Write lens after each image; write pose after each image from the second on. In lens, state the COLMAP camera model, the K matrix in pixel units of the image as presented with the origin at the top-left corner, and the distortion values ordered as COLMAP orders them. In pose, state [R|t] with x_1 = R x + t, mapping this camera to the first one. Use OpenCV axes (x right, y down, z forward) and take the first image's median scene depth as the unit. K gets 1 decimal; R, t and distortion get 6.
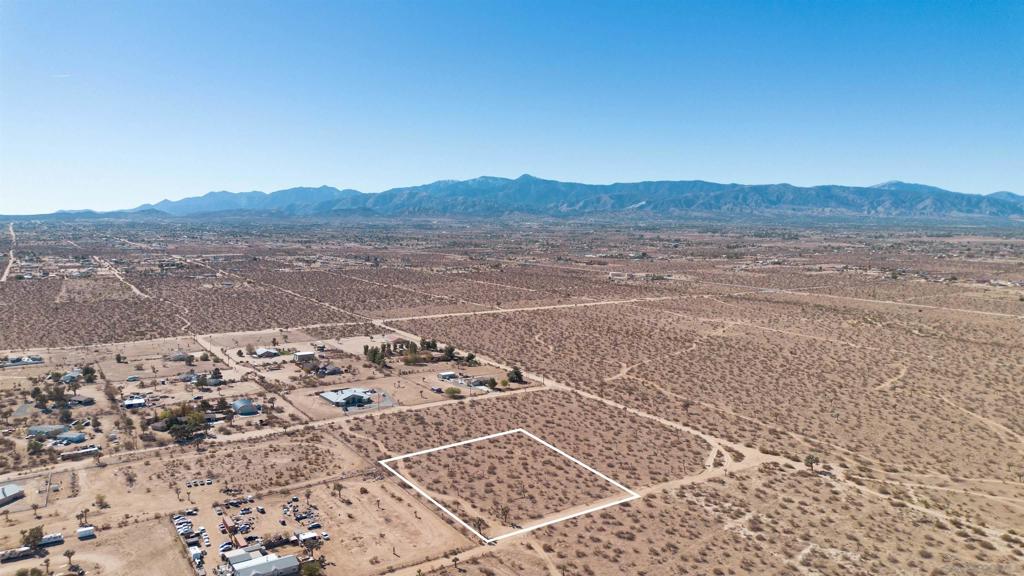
lens RADIAL K [[734.8, 0, 514.2], [0, 734.8, 290.1], [0, 0, 1]] dist [0.048828, -0.014026]
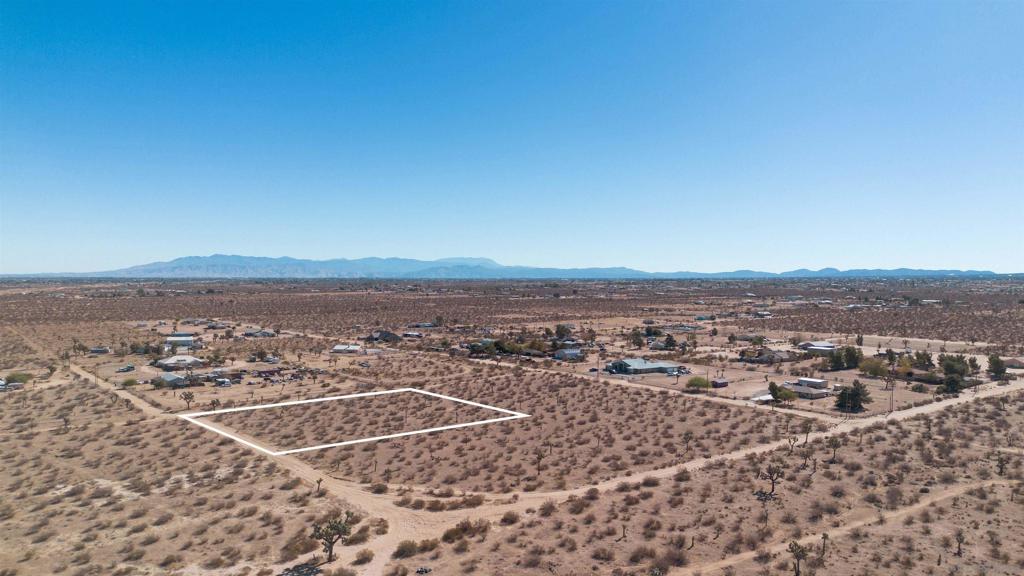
lens RADIAL K [[734.8, 0, 514.4], [0, 734.8, 285.0], [0, 0, 1]] dist [0.048828, -0.014026]
pose [[0.081156, 0.006954, -0.996677, 0.711050], [-0.098331, 0.995153, -0.001063, 0.079568], [0.991839, 0.098090, 0.081446, 0.936428]]
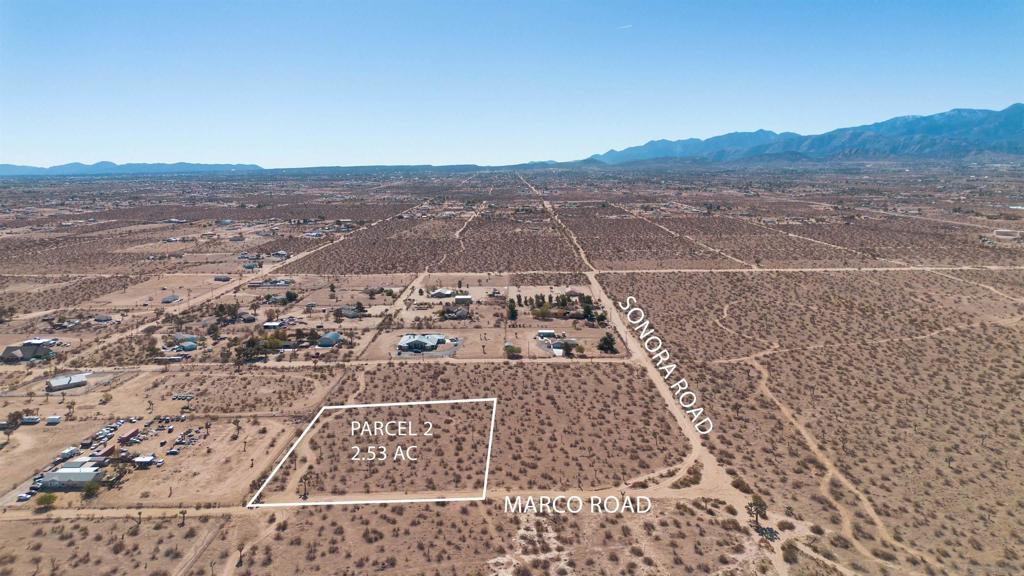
lens RADIAL K [[734.8, 0, 504.9], [0, 734.8, 287.6], [0, 0, 1]] dist [0.048828, -0.014026]
pose [[0.831054, 0.078573, -0.550613, 0.507358], [-0.040963, 0.995929, 0.080295, -0.018927], [0.554681, -0.044175, 0.830890, 0.273558]]
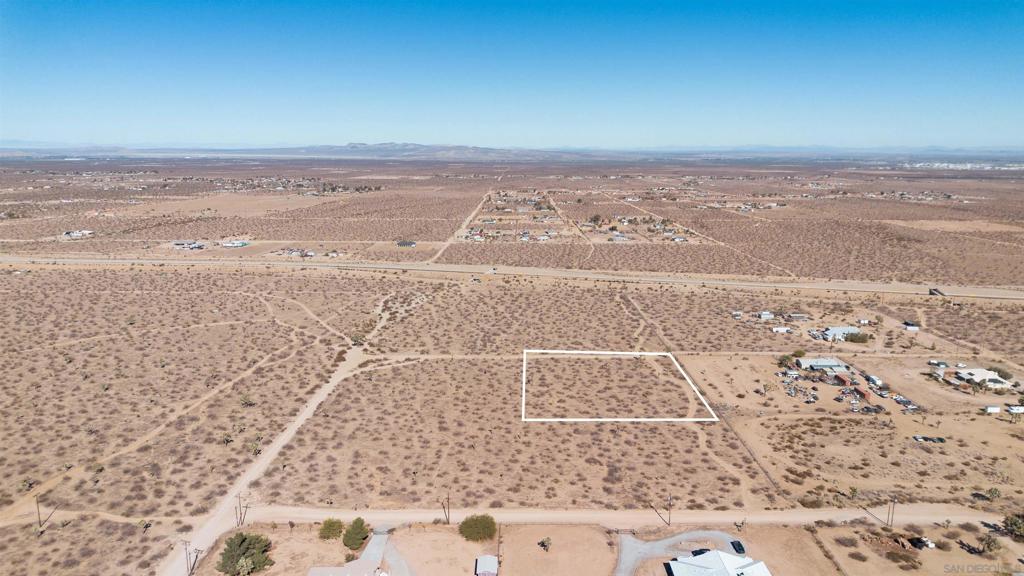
lens RADIAL K [[734.8, 0, 511.6], [0, 734.8, 288.2], [0, 0, 1]] dist [0.048828, -0.014026]
pose [[-0.832539, -0.117919, 0.541271, -0.388106], [0.039187, 0.962098, 0.269874, -0.137825], [-0.552579, 0.245891, -0.796363, 1.592196]]
